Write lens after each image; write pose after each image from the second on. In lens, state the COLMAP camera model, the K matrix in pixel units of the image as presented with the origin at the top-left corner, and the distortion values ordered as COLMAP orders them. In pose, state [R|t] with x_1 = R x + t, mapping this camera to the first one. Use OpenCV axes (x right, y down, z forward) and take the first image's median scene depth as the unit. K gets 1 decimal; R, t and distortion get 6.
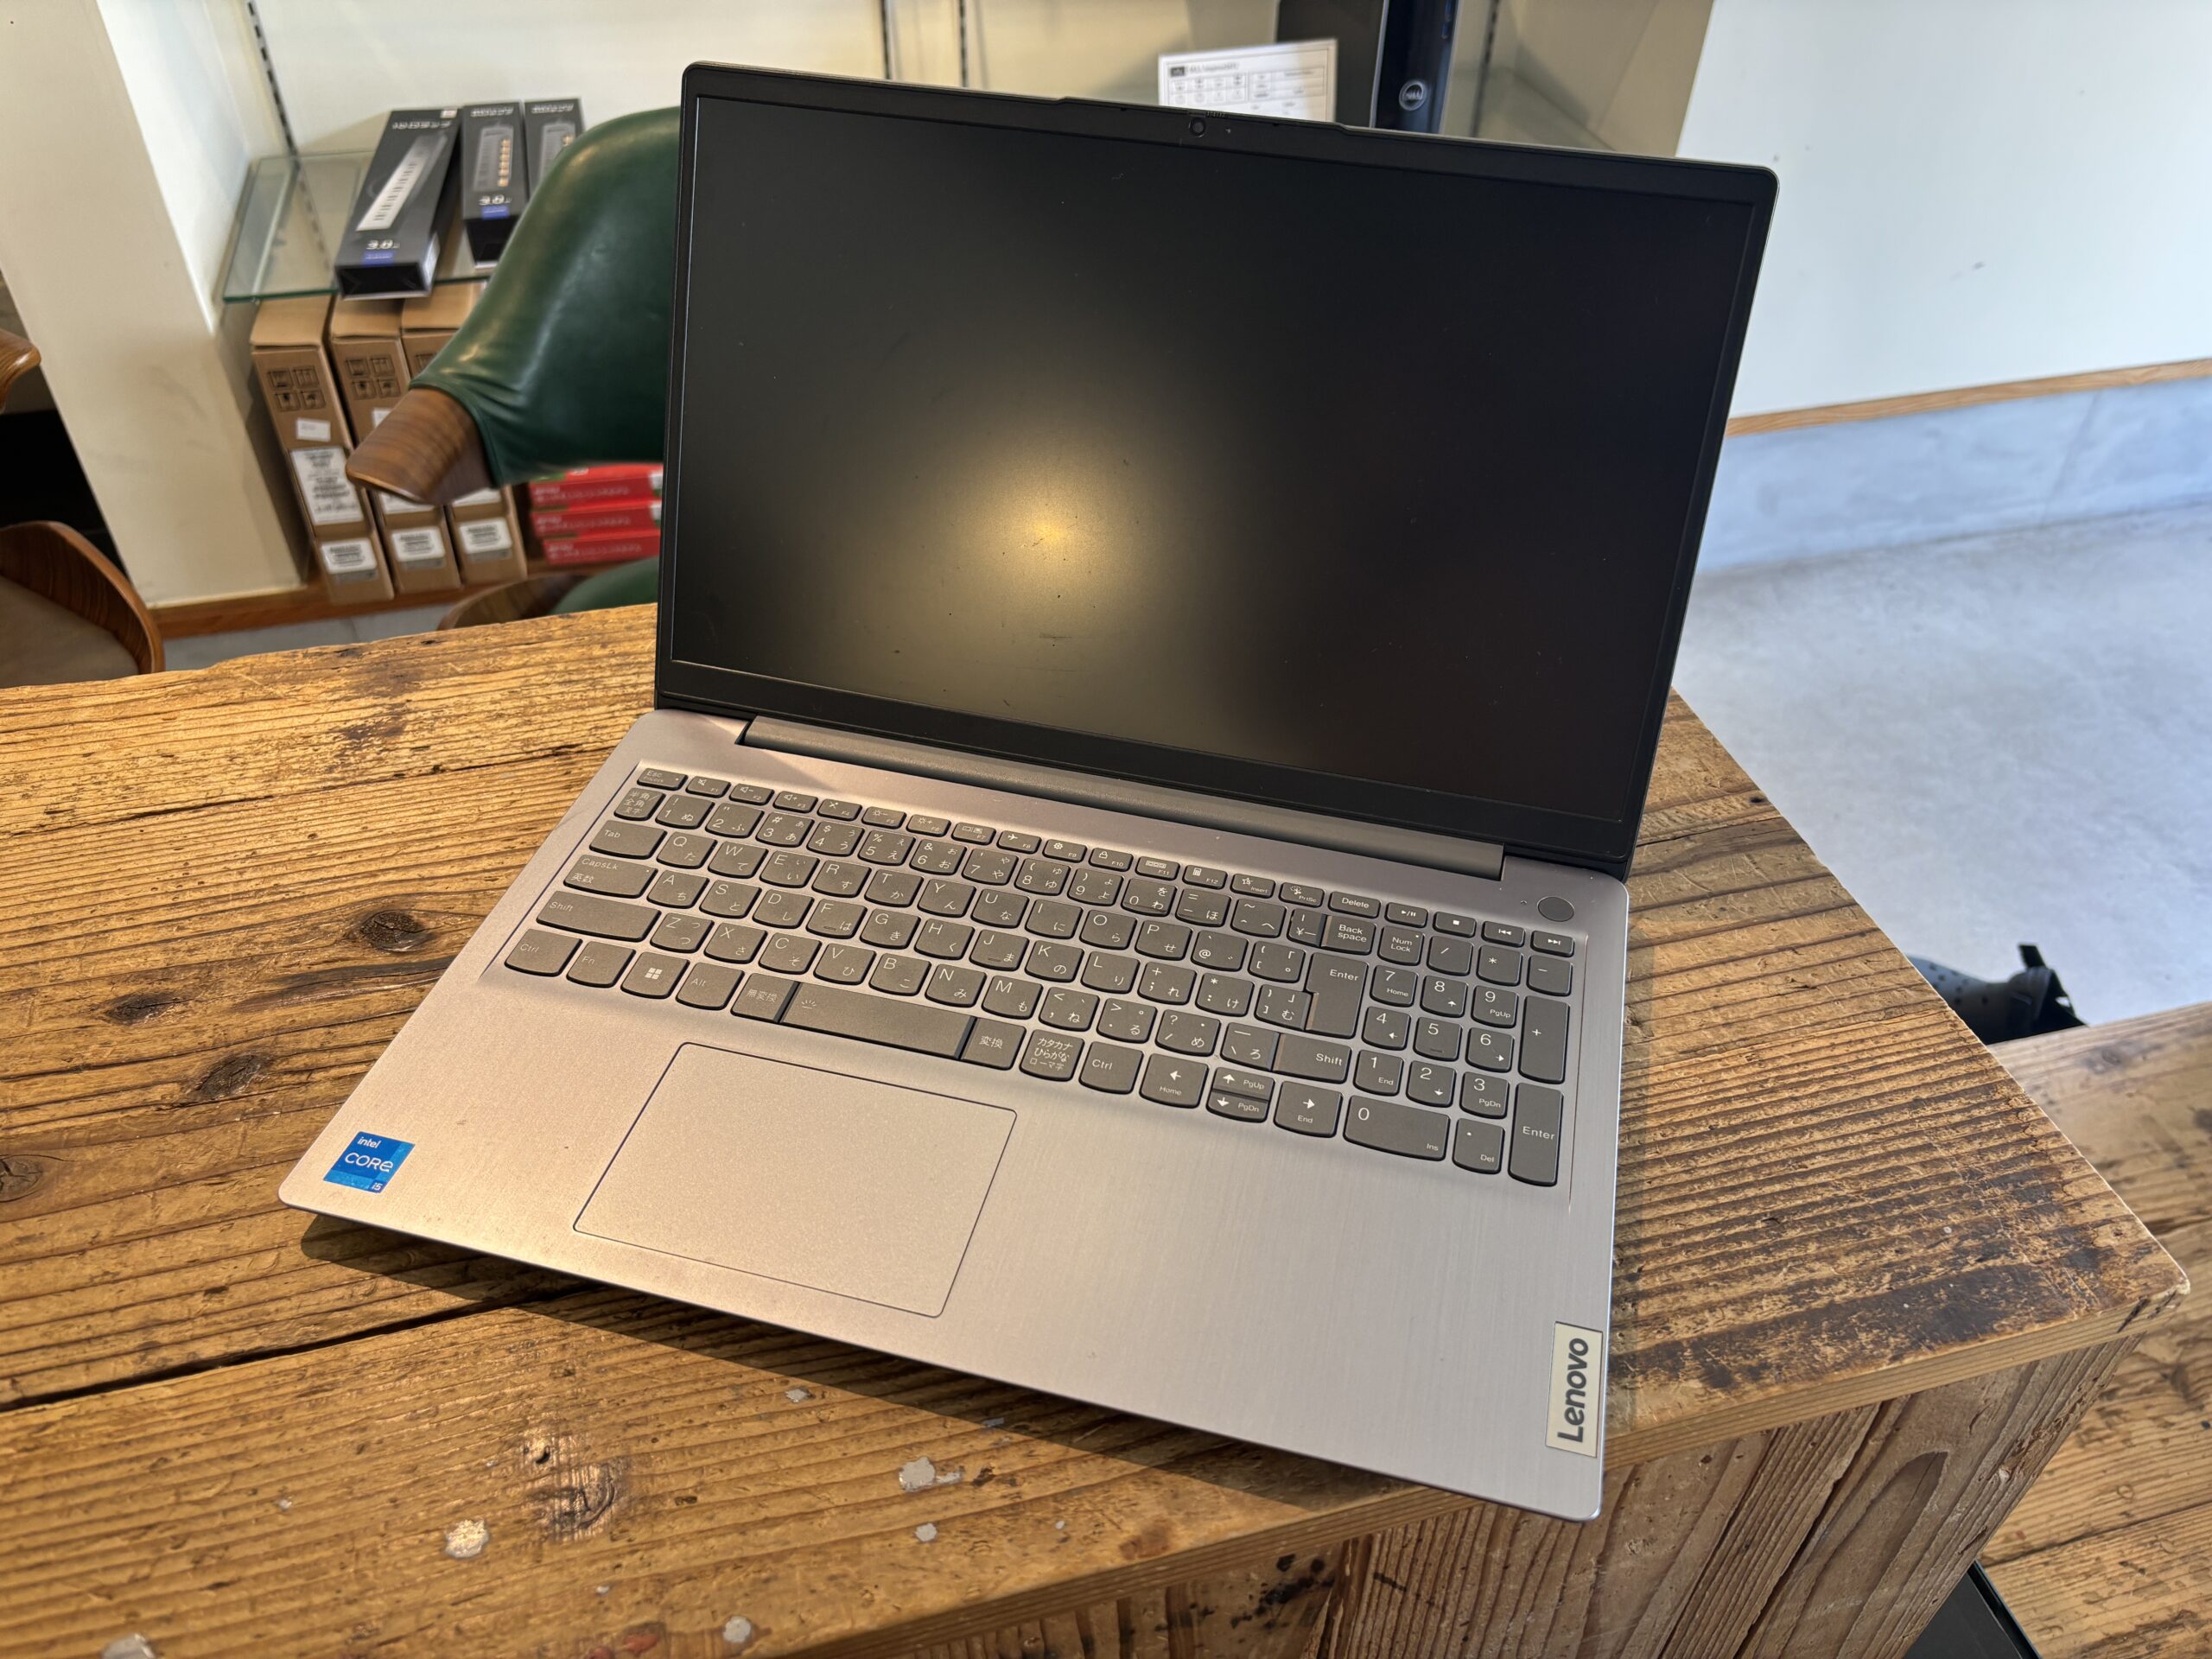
lens RADIAL K [[1726.2, 0, 1106.0], [0, 1726.2, 829.5], [0, 0, 1]] dist [0.005760, -0.002489]
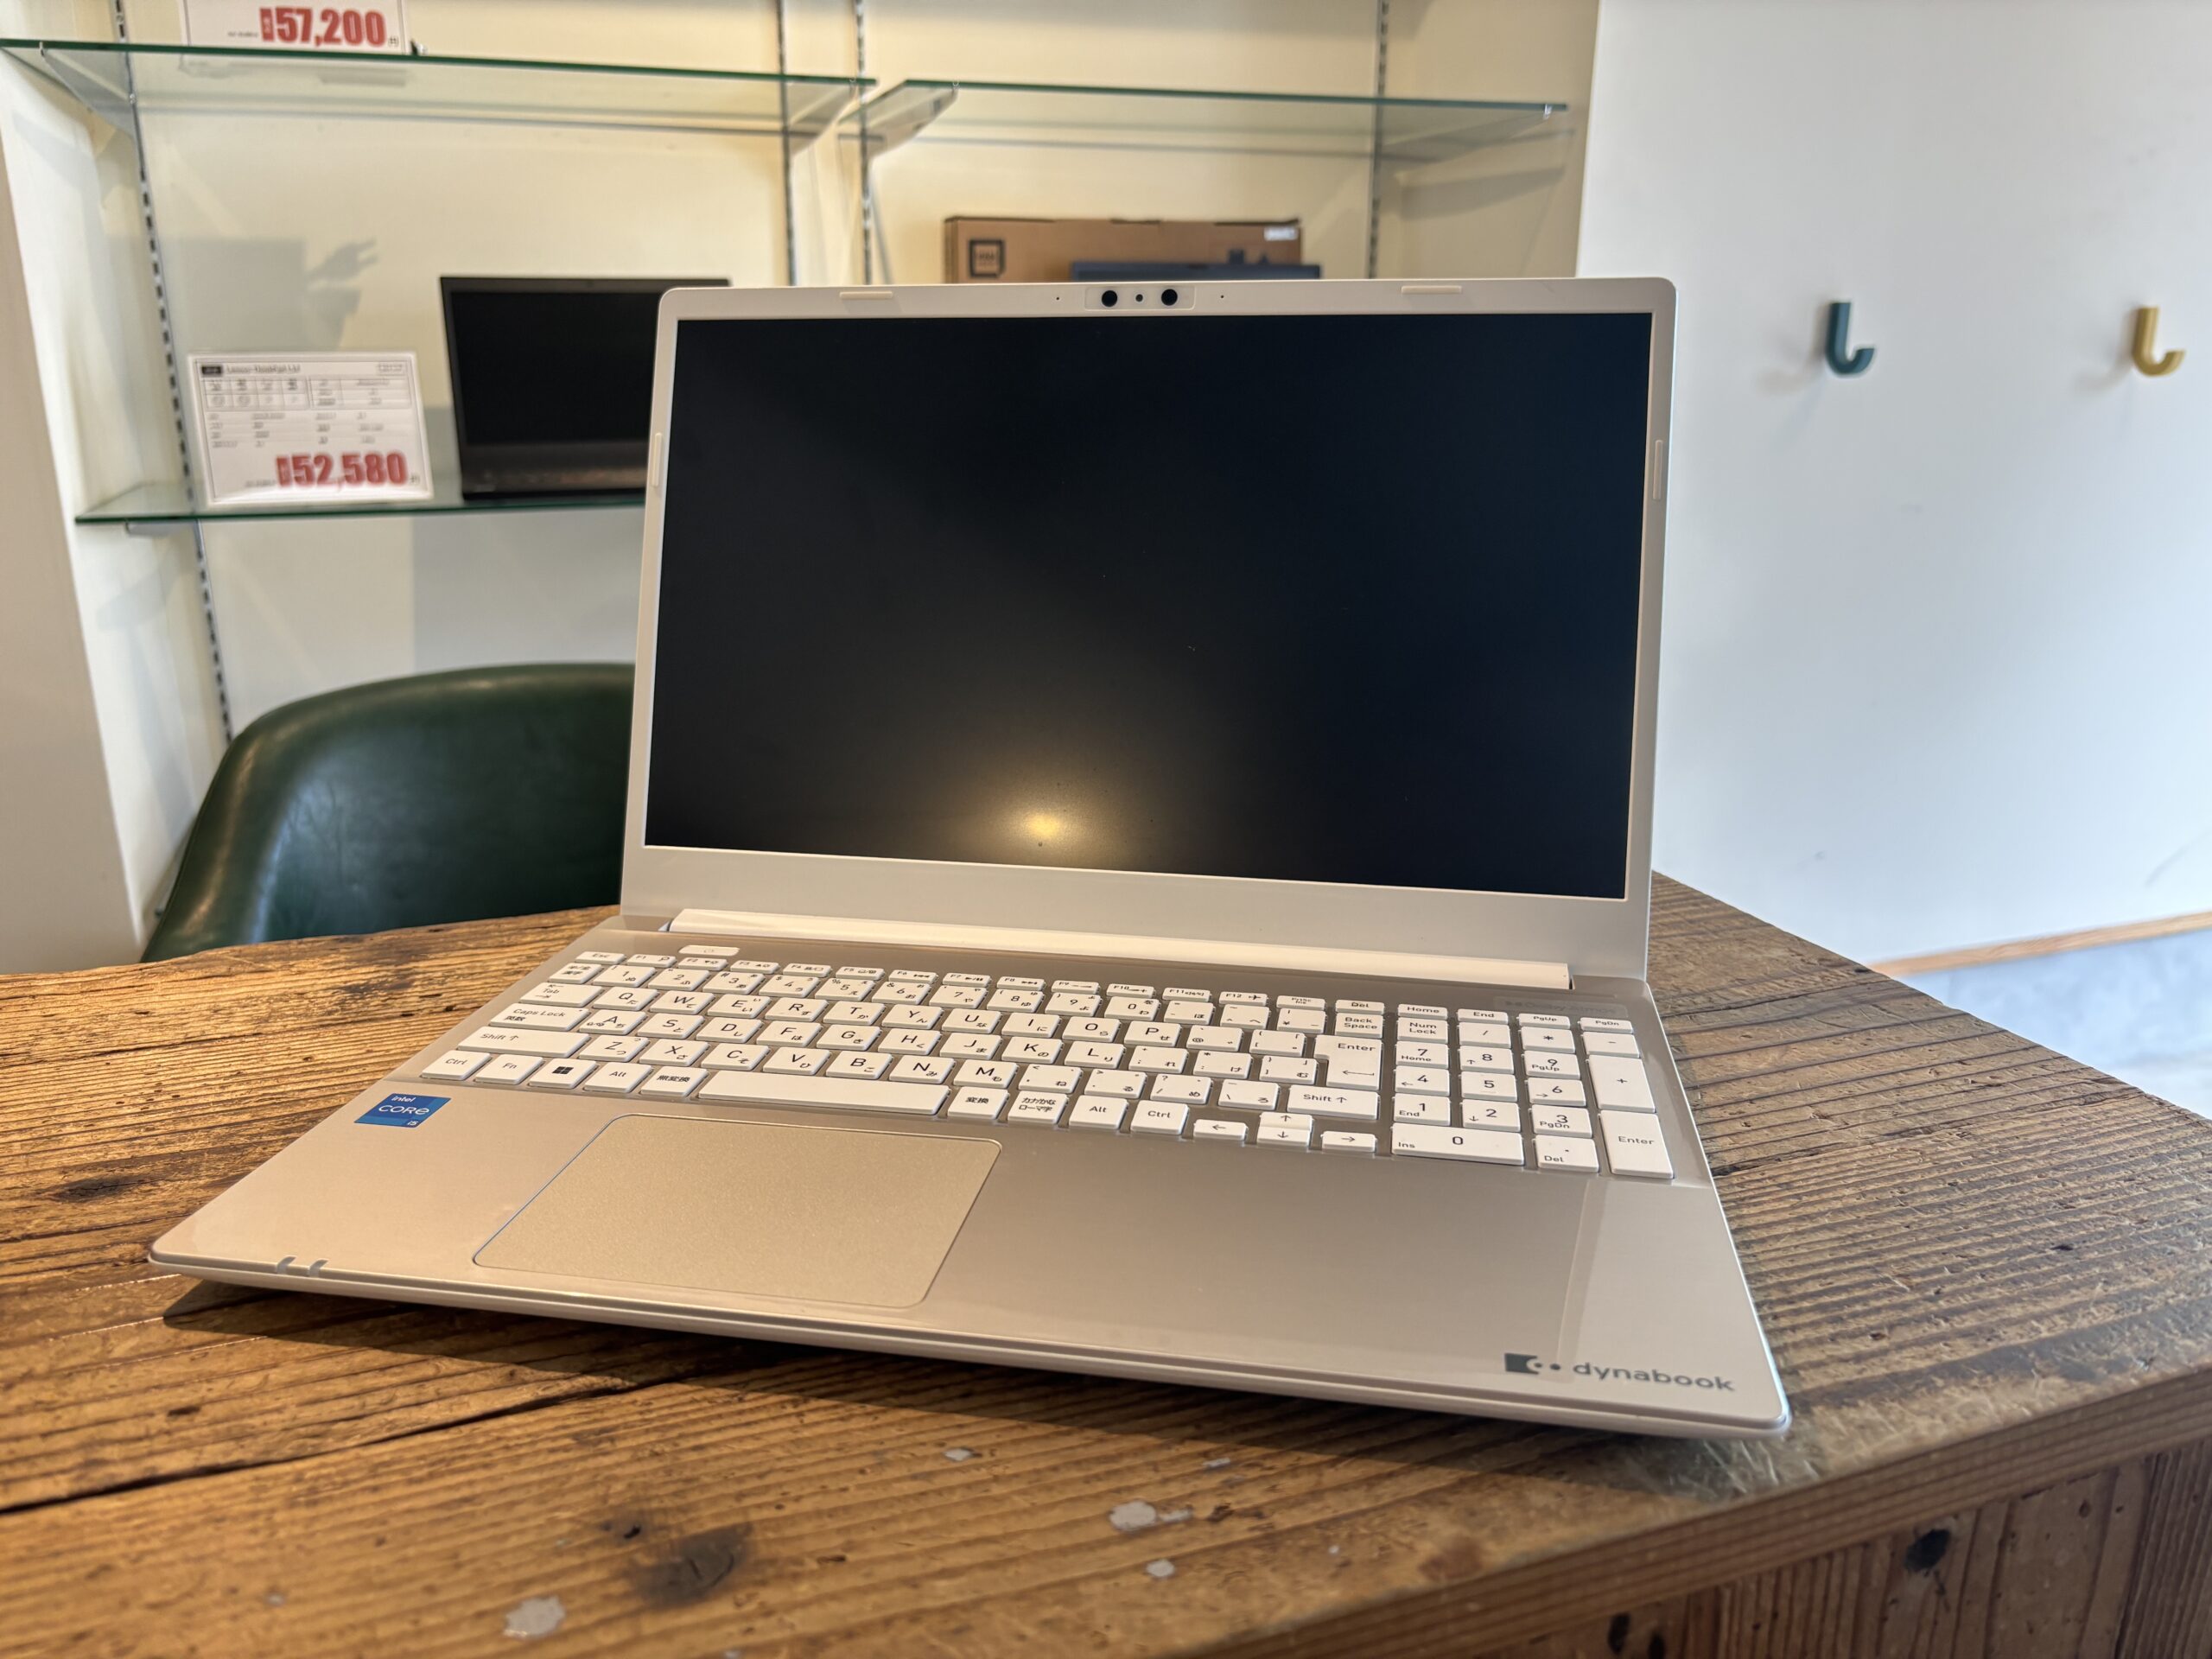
lens RADIAL K [[1706.4, 0, 1098.9], [0, 1706.4, 835.3], [0, 0, 1]] dist [0.057498, -0.083322]
pose [[0.995974, -0.041940, 0.079228, -0.143409], [0.071437, 0.905247, -0.418838, 0.349088], [-0.054155, 0.422811, 0.904598, 0.158096]]
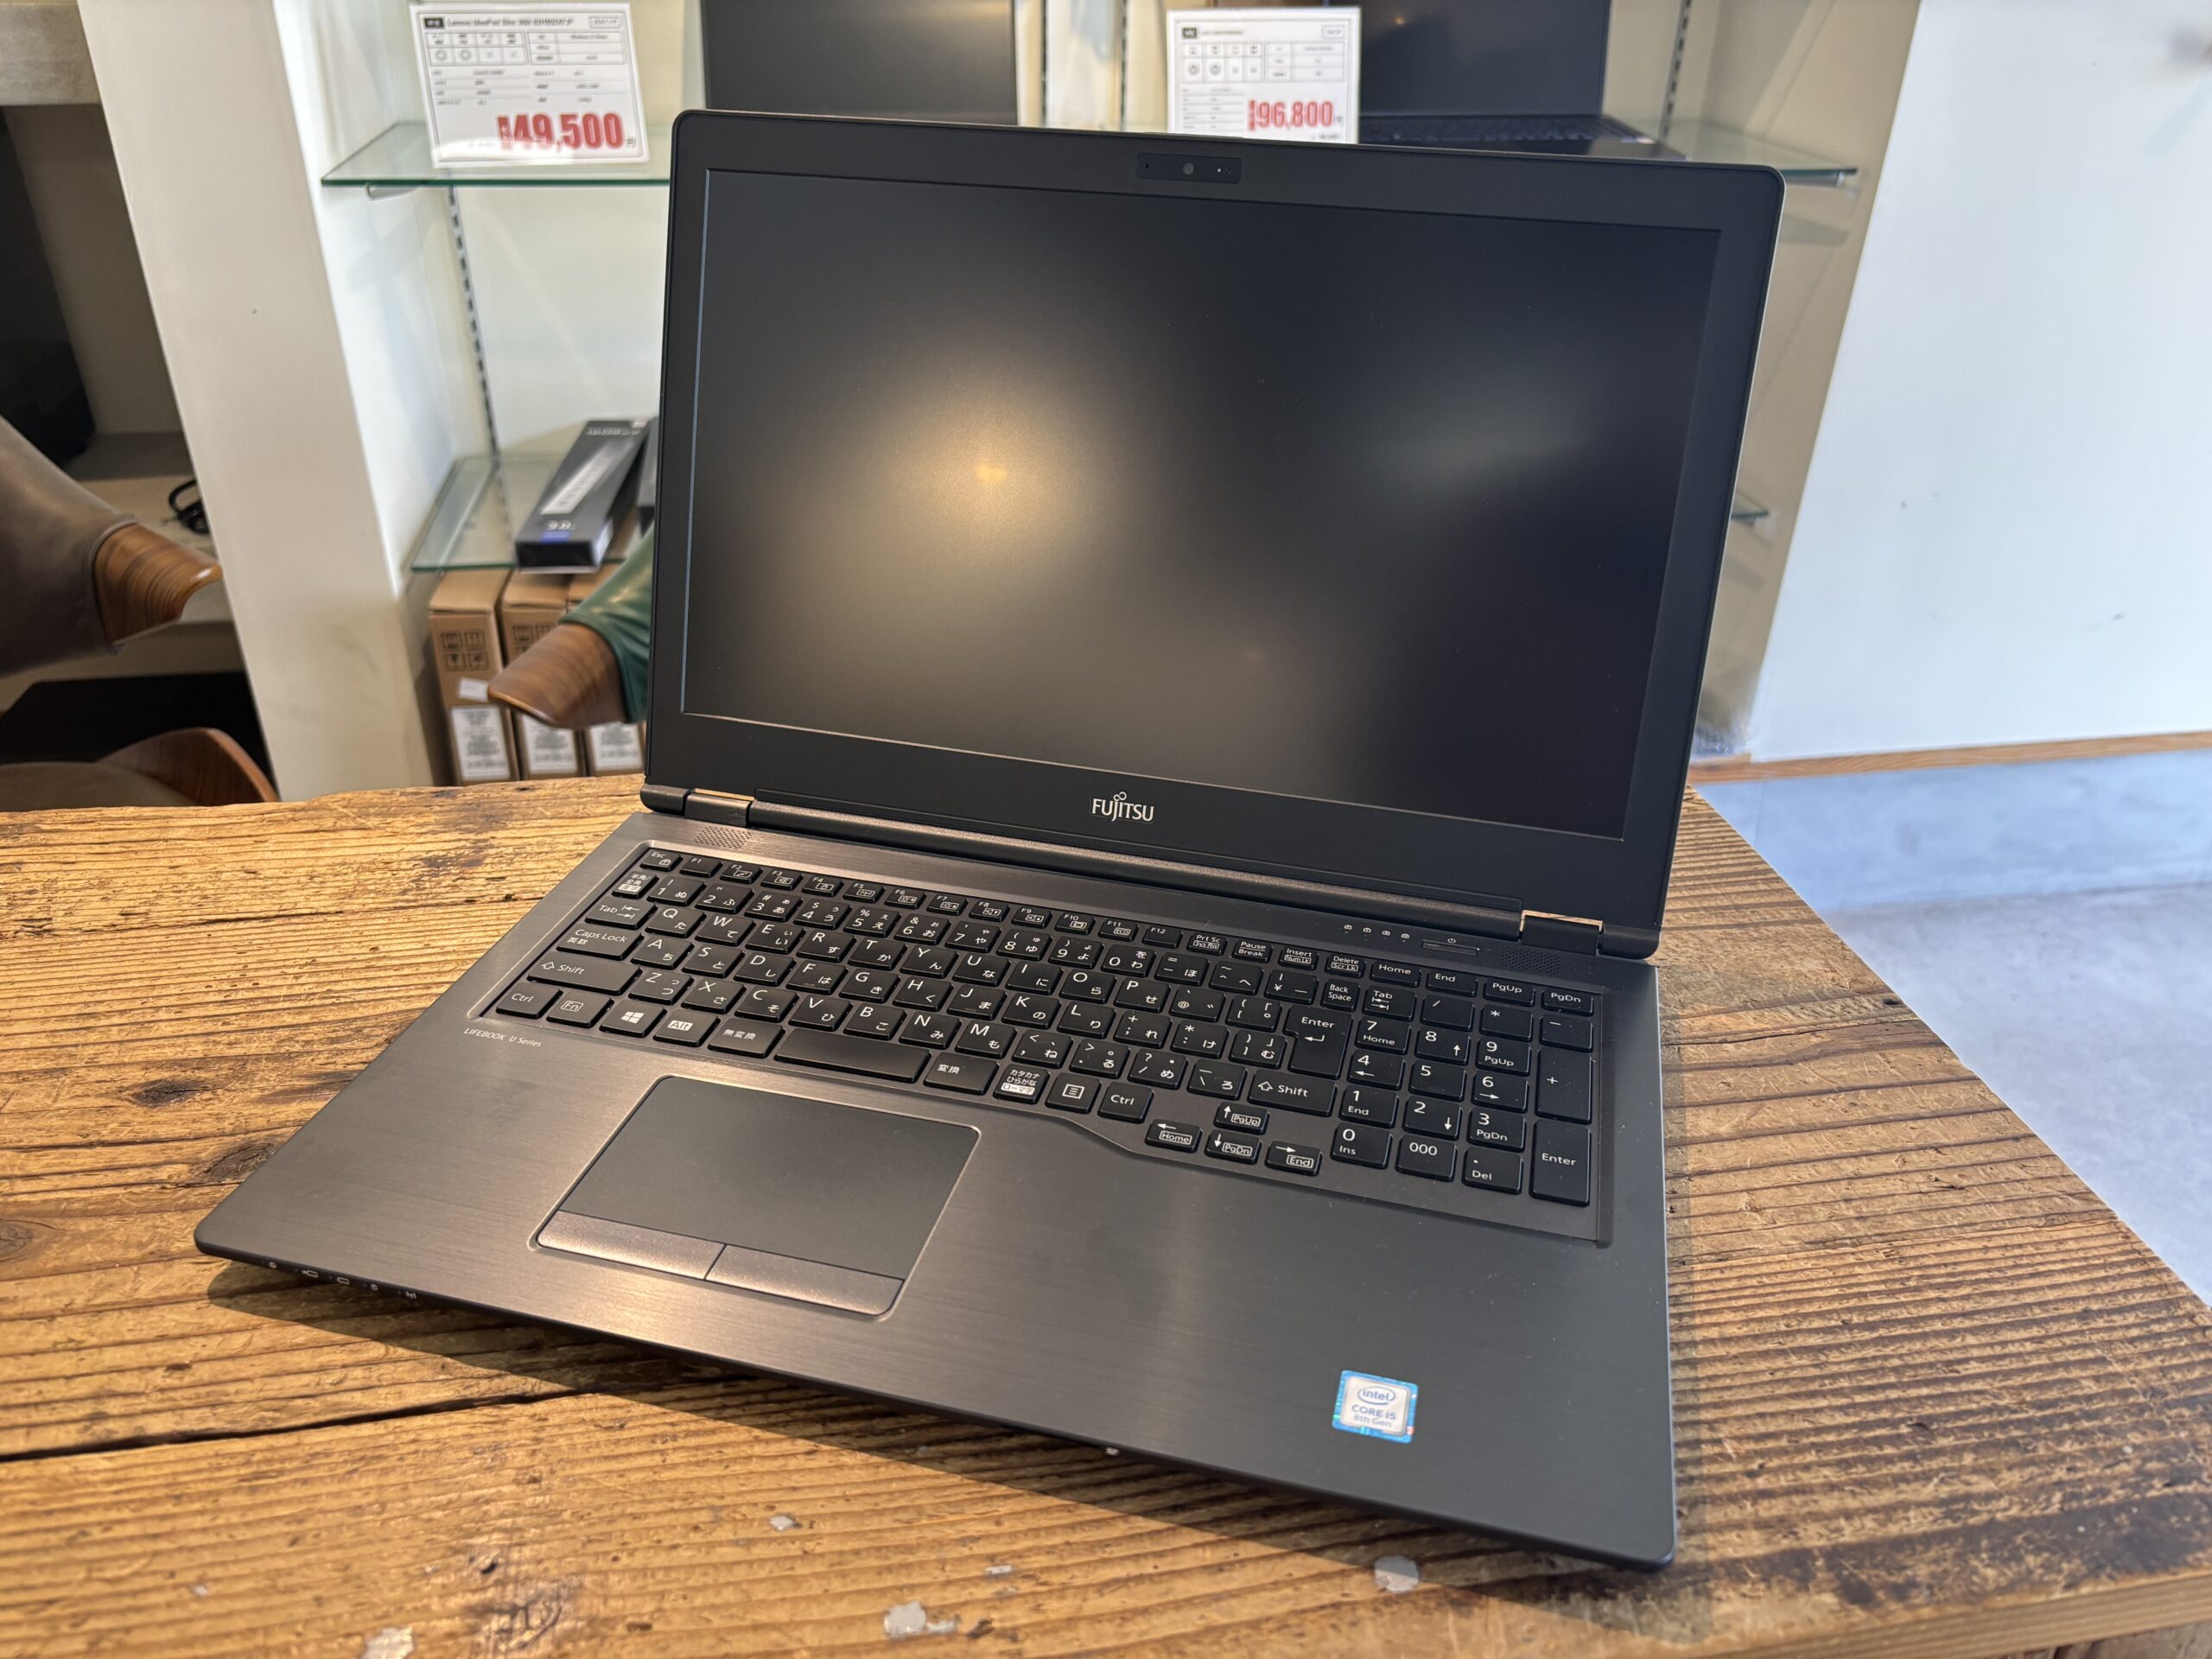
lens RADIAL K [[1706.9, 0, 1106.0], [0, 1706.9, 829.5], [0, 0, 1]] dist [0.058933, -0.081890]
pose [[0.995819, 0.046502, -0.078628, 0.033881], [-0.061634, 0.977323, -0.202587, 0.128961], [0.067424, 0.206586, 0.976102, 0.068050]]
